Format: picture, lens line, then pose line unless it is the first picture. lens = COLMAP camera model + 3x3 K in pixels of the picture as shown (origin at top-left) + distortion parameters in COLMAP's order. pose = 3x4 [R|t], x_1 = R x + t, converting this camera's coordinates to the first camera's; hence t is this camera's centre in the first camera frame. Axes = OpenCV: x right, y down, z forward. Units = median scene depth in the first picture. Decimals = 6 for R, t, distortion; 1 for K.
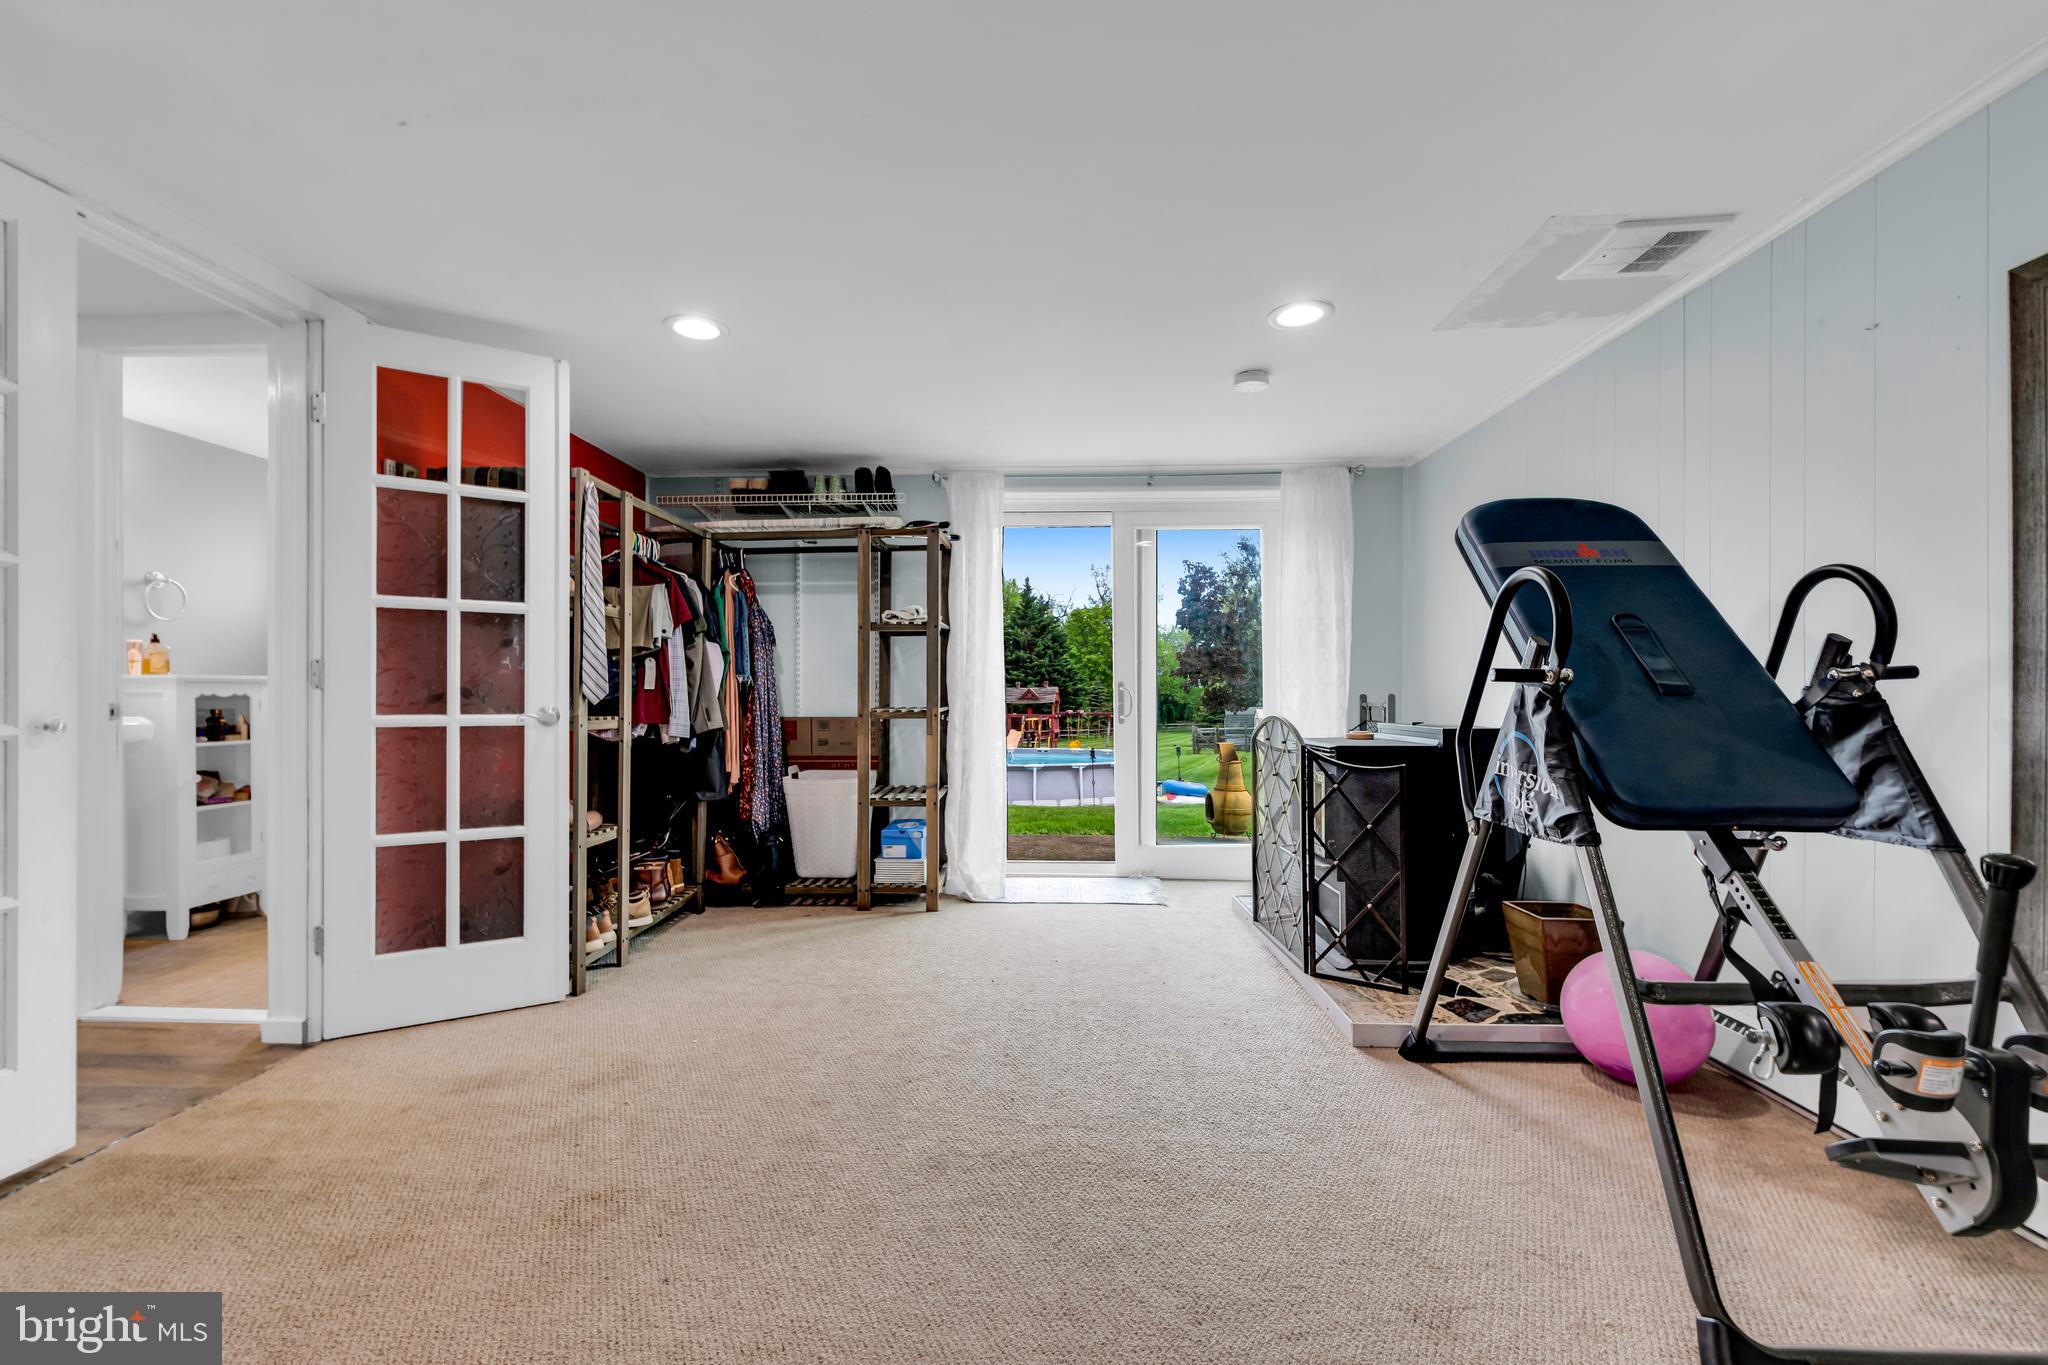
lens RADIAL K [[885.5, 0, 1016.1], [0, 885.5, 688.3], [0, 0, 1]] dist [-0.002691, -0.001379]
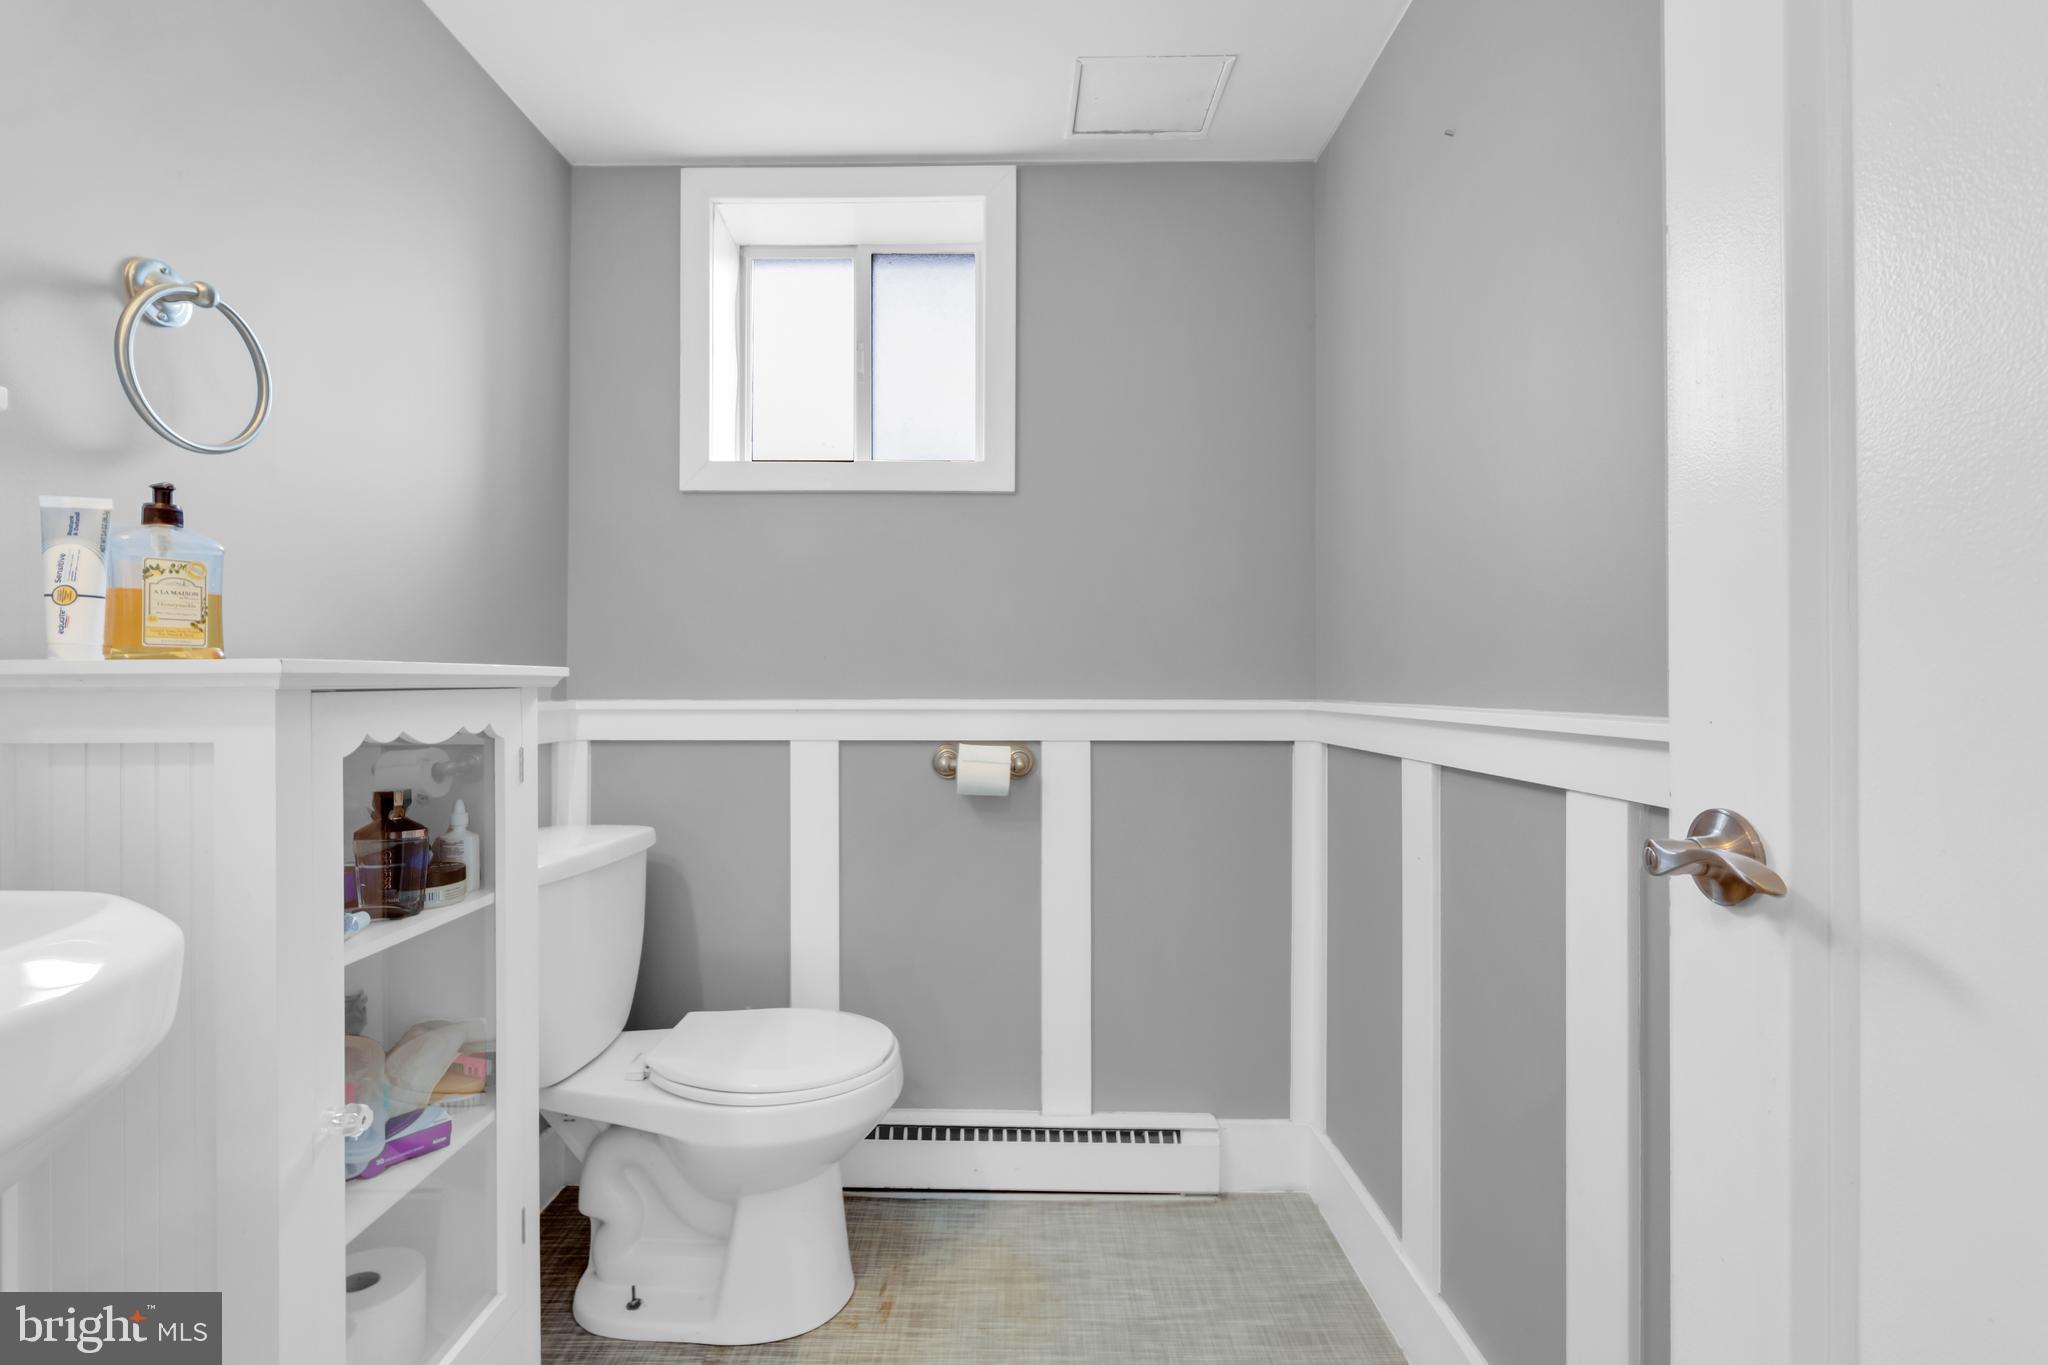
lens RADIAL K [[885.5, 0, 1022.5], [0, 885.5, 665.5], [0, 0, 1]] dist [-0.002691, -0.001379]
pose [[0.997040, 0.001649, 0.076862, -0.772450], [-0.001002, 0.999964, -0.008457, -0.012134], [-0.076873, 0.008355, 0.997006, 0.755097]]
